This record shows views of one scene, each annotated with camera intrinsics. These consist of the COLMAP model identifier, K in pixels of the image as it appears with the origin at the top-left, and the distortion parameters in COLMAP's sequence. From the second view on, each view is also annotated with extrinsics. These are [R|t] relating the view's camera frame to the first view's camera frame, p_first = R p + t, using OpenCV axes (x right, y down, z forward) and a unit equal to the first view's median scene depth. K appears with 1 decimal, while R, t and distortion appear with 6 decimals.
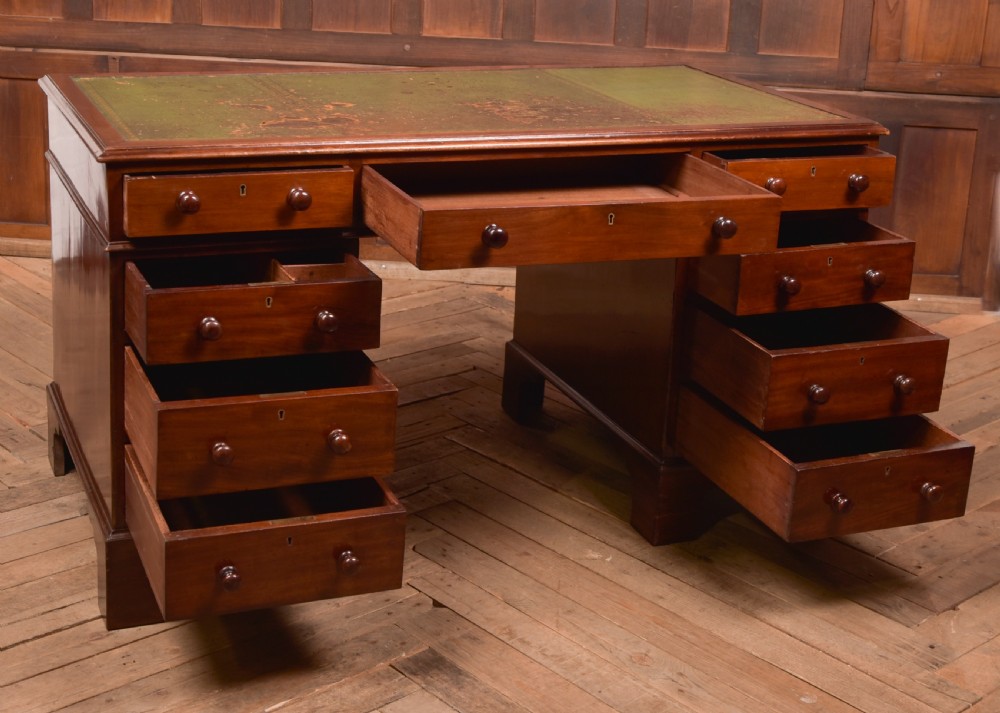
lens RADIAL K [[1559.2, 0, 478.2], [0, 1559.2, 259.8], [0, 0, 1]] dist [-0.030912, 0.000000]
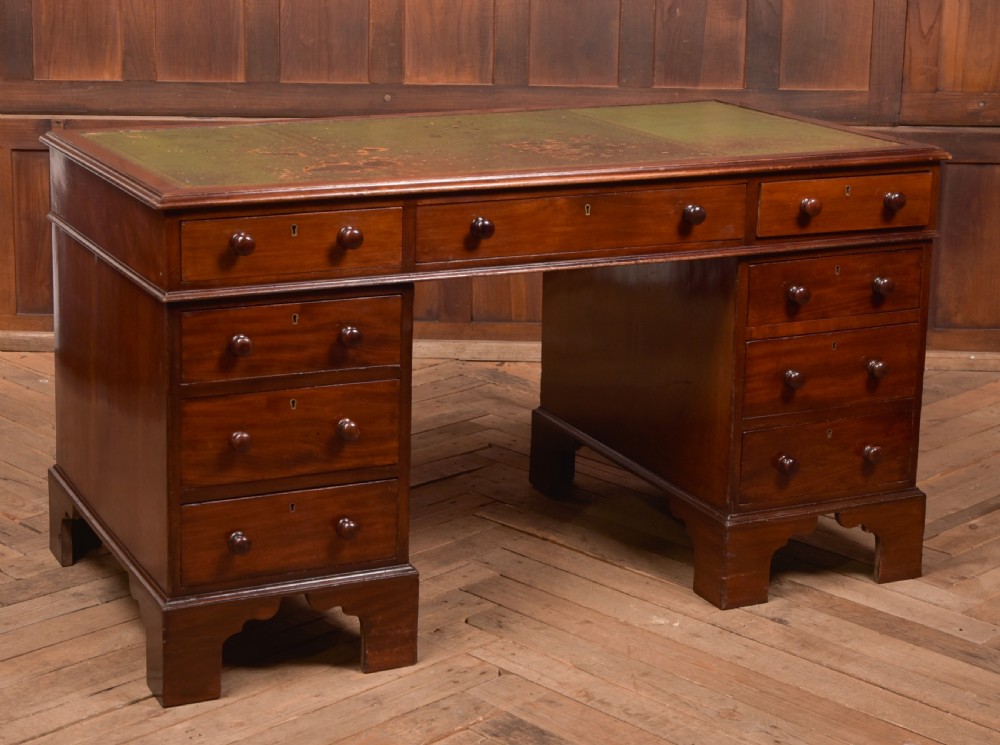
lens RADIAL K [[1959.7, 0, 380.7], [0, 1959.7, 267.7], [0, 0, 1]] dist [-0.004362, 0.000000]
pose [[0.999228, -0.038497, 0.007840, -0.089285], [0.038893, 0.997505, -0.058919, 0.039712], [-0.005553, 0.059179, 0.998232, -0.172307]]
